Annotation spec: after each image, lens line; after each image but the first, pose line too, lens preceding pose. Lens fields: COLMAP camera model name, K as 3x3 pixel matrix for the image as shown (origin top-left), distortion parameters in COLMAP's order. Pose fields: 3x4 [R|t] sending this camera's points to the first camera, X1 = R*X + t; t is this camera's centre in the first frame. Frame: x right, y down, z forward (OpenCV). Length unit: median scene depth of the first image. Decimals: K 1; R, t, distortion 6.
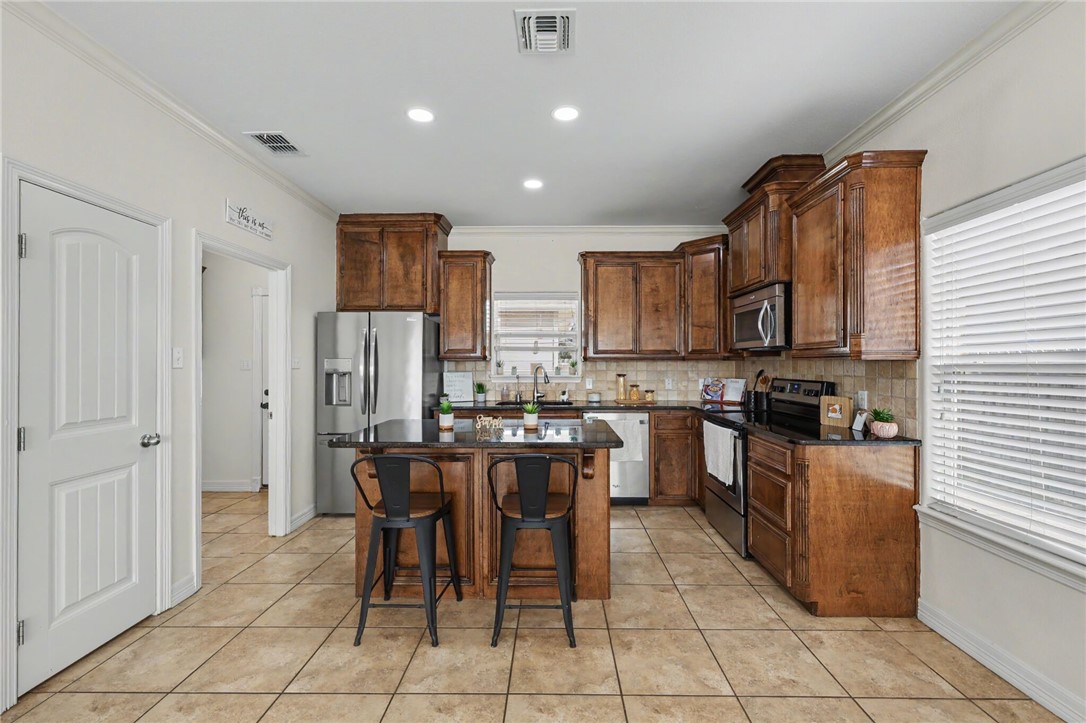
lens RADIAL K [[453.3, 0, 545.6], [0, 453.3, 362.4], [0, 0, 1]] dist [0.002764, 0.000092]
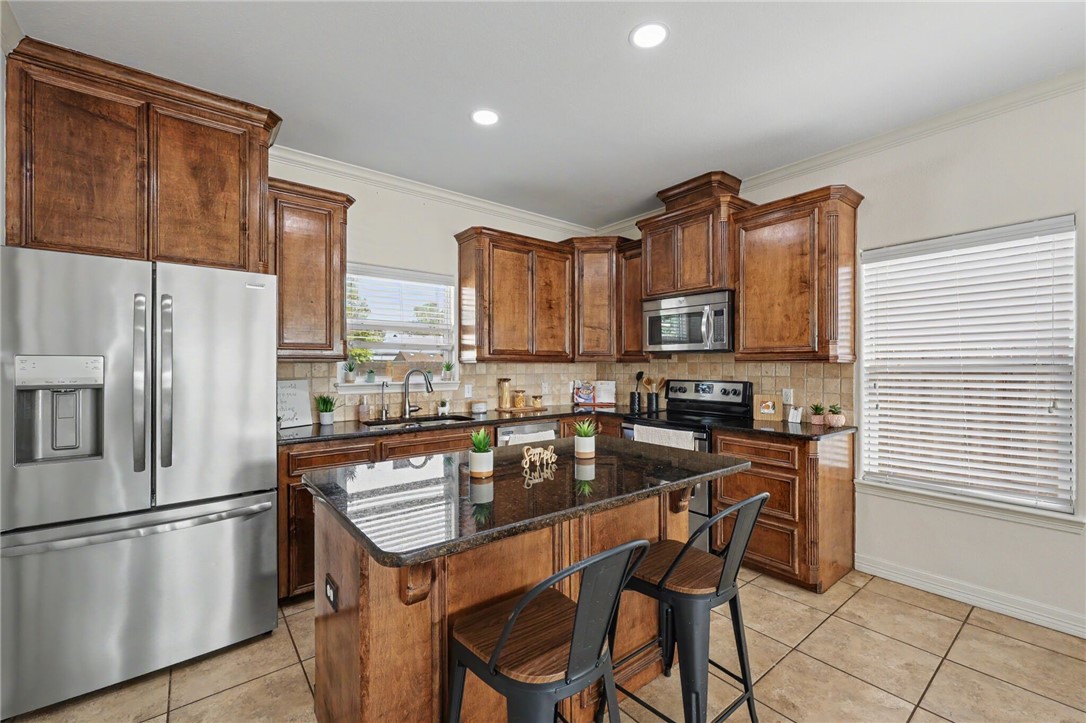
lens RADIAL K [[453.3, 0, 552.7], [0, 453.3, 363.7], [0, 0, 1]] dist [0.002764, 0.000092]
pose [[0.767151, 0.001644, 0.641464, -0.371903], [-0.000001, 0.999997, -0.002562, 0.000431], [-0.641467, 0.001965, 0.767148, 0.344055]]
